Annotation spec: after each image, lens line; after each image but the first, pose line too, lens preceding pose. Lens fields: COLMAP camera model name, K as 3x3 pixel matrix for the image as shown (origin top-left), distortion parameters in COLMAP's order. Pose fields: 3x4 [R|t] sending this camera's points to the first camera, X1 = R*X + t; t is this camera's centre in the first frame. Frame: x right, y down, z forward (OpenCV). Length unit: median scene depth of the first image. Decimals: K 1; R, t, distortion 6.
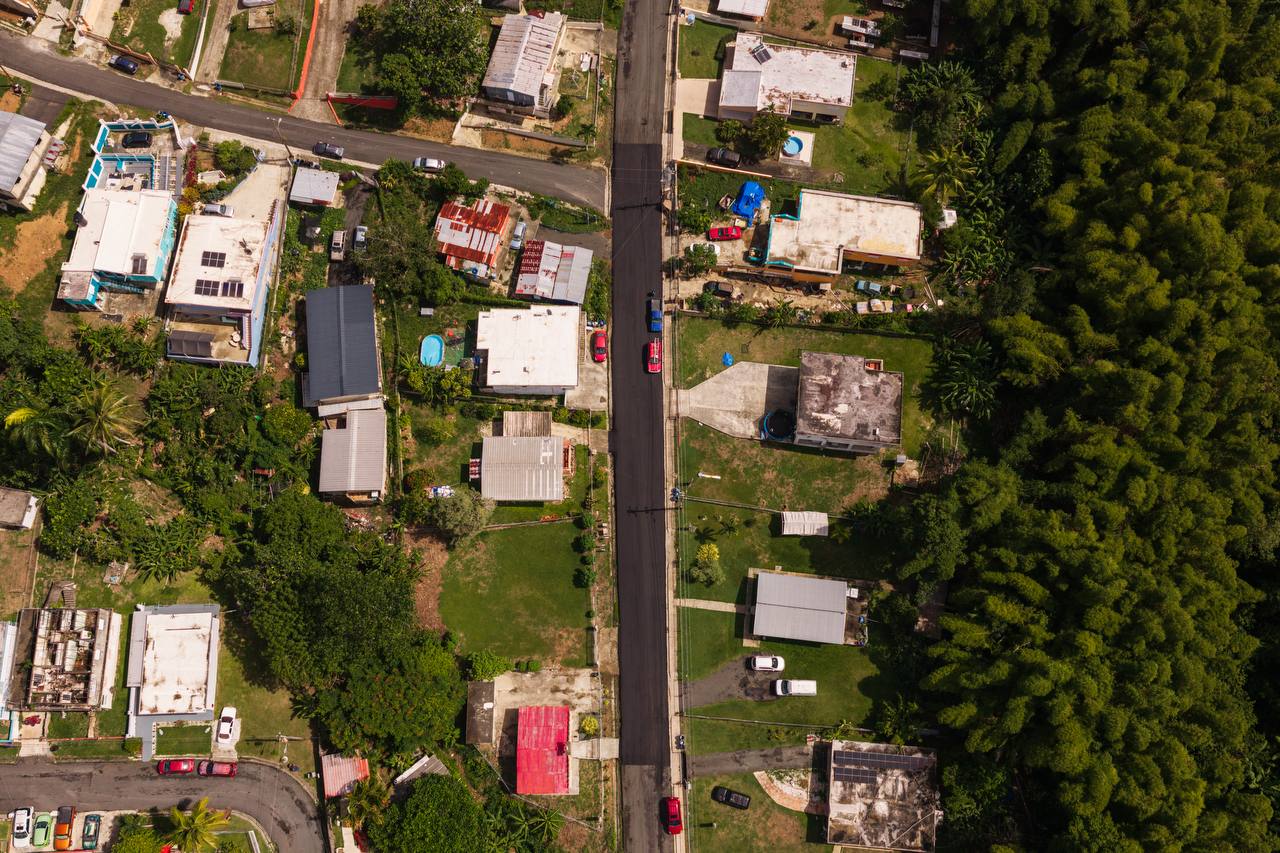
lens RADIAL K [[1048.5, 0, 640.0], [0, 1048.5, 426.5], [0, 0, 1]] dist [-0.030145, -0.003531]
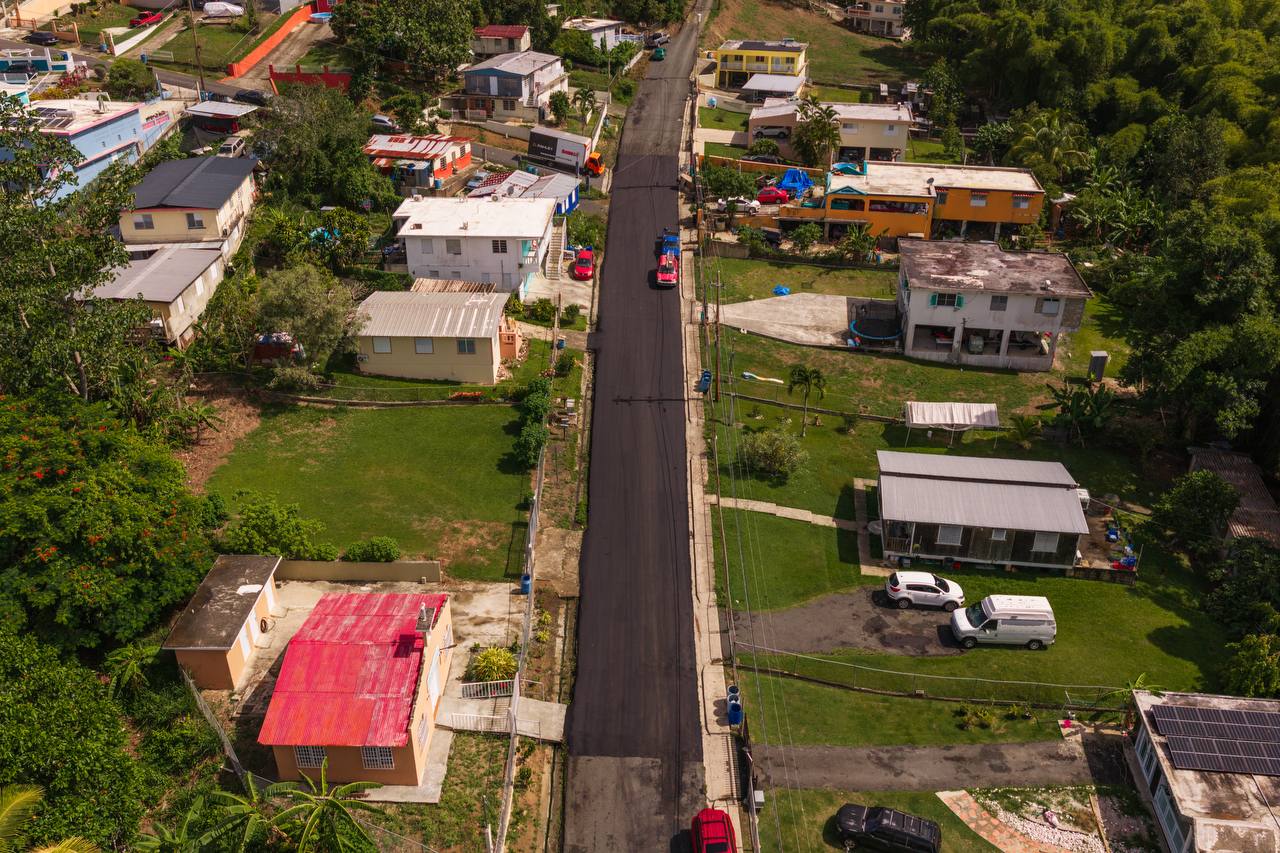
lens RADIAL K [[1048.5, 0, 640.0], [0, 1048.5, 426.5], [0, 0, 1]] dist [-0.030145, -0.003531]
pose [[0.999665, 0.018927, -0.017678, 0.011155], [-0.025897, 0.737682, -0.674651, 0.472692], [0.000271, 0.674883, 0.737925, 0.638949]]
